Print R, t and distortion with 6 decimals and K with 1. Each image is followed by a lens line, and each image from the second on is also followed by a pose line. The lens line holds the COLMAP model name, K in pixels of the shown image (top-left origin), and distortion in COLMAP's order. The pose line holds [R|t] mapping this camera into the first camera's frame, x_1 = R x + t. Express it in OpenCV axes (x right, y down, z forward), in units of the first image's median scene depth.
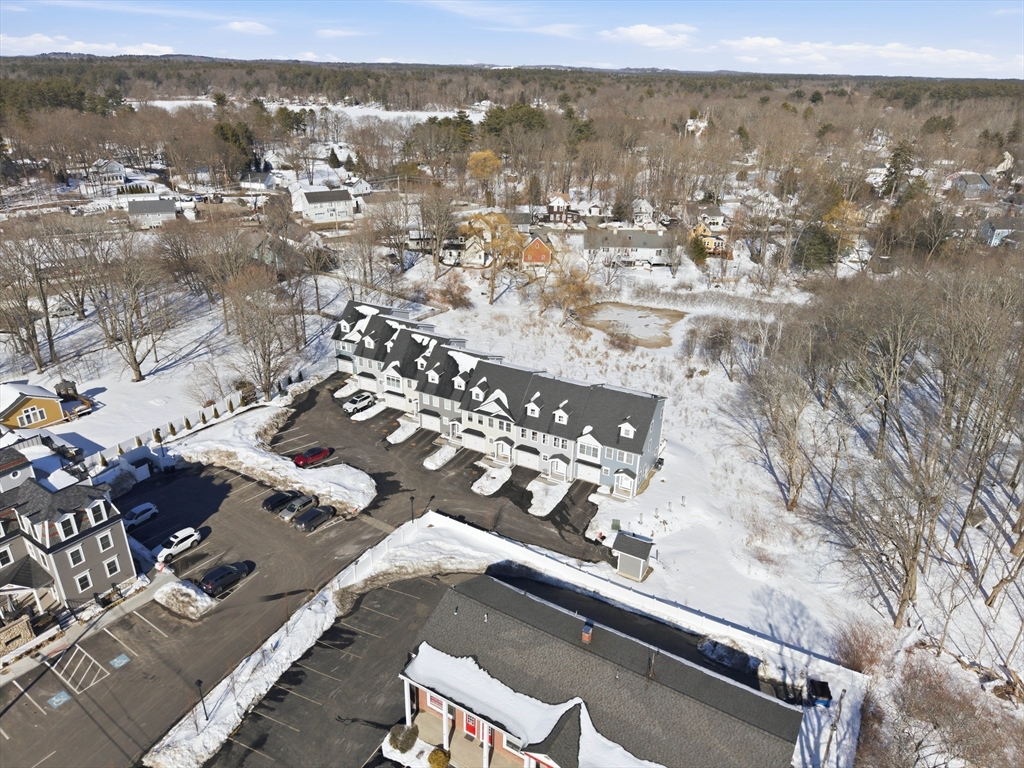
lens RADIAL K [[695.0, 0, 512.0], [0, 695.0, 384.0], [0, 0, 1]] dist [-0.007210, -0.005291]
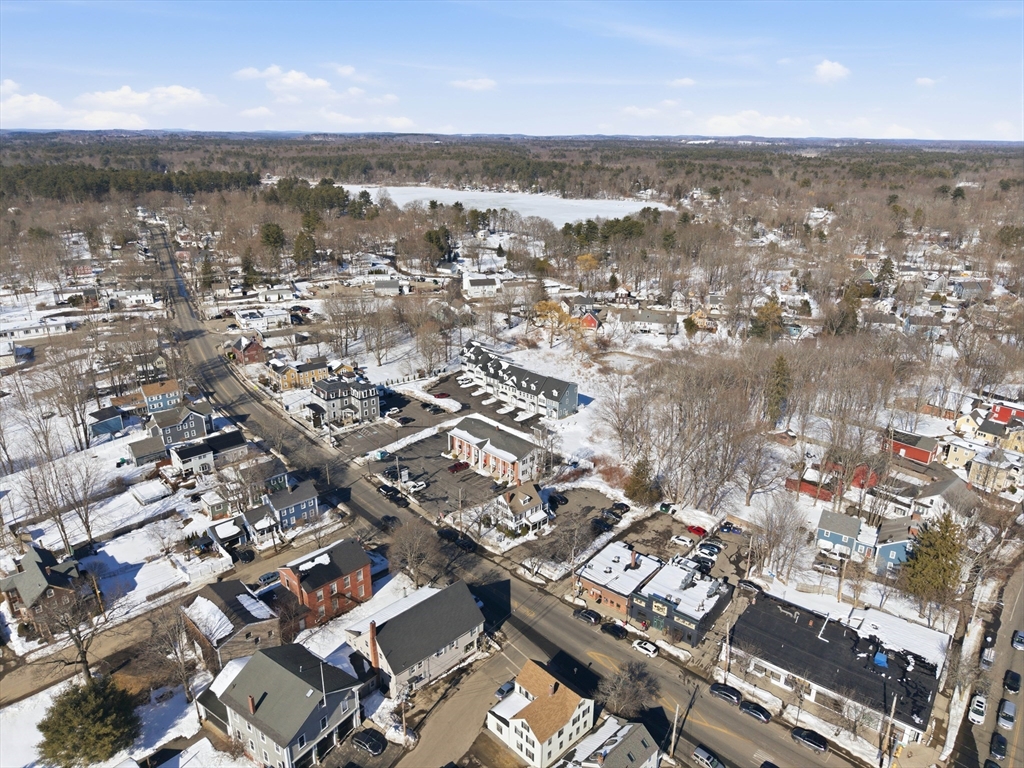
lens RADIAL K [[695.0, 0, 512.0], [0, 695.0, 384.0], [0, 0, 1]] dist [-0.007210, -0.005291]
pose [[0.962796, 0.081327, -0.257699, 0.498629], [-0.102808, 0.992165, -0.070990, 0.172195], [0.249907, 0.094843, 0.963614, -1.133526]]
